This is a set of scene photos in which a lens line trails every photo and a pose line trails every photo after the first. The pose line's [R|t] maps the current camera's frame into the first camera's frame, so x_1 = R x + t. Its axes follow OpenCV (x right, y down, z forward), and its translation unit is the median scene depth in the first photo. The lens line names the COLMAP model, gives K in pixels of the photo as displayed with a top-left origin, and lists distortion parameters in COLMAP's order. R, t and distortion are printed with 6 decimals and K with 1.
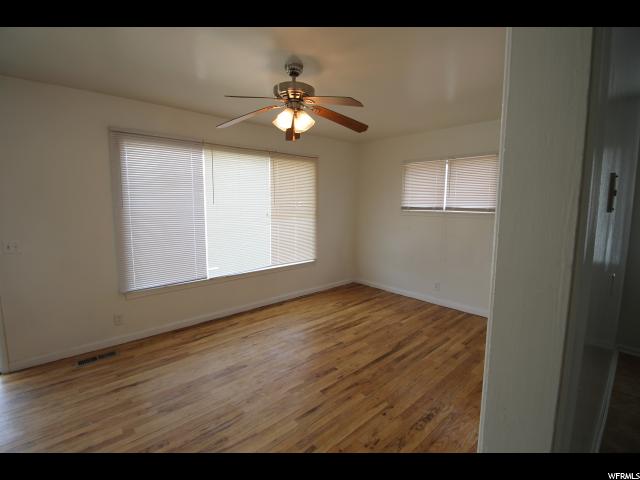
lens RADIAL K [[300.7, 0, 322.8], [0, 300.7, 236.8], [0, 0, 1]] dist [-0.004645, -0.001882]
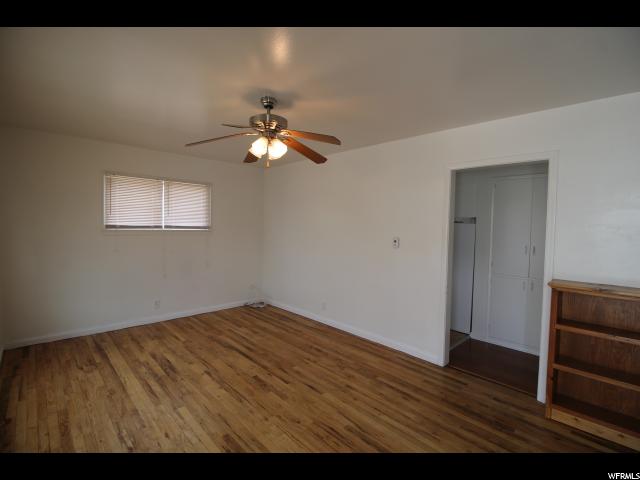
lens RADIAL K [[300.7, 0, 322.9], [0, 300.7, 240.7], [0, 0, 1]] dist [-0.004645, -0.001882]
pose [[-0.019586, -0.063010, 0.997821, -0.720534], [0.098196, 0.993066, 0.064638, -0.064920], [-0.994974, 0.099248, -0.013263, 0.515669]]
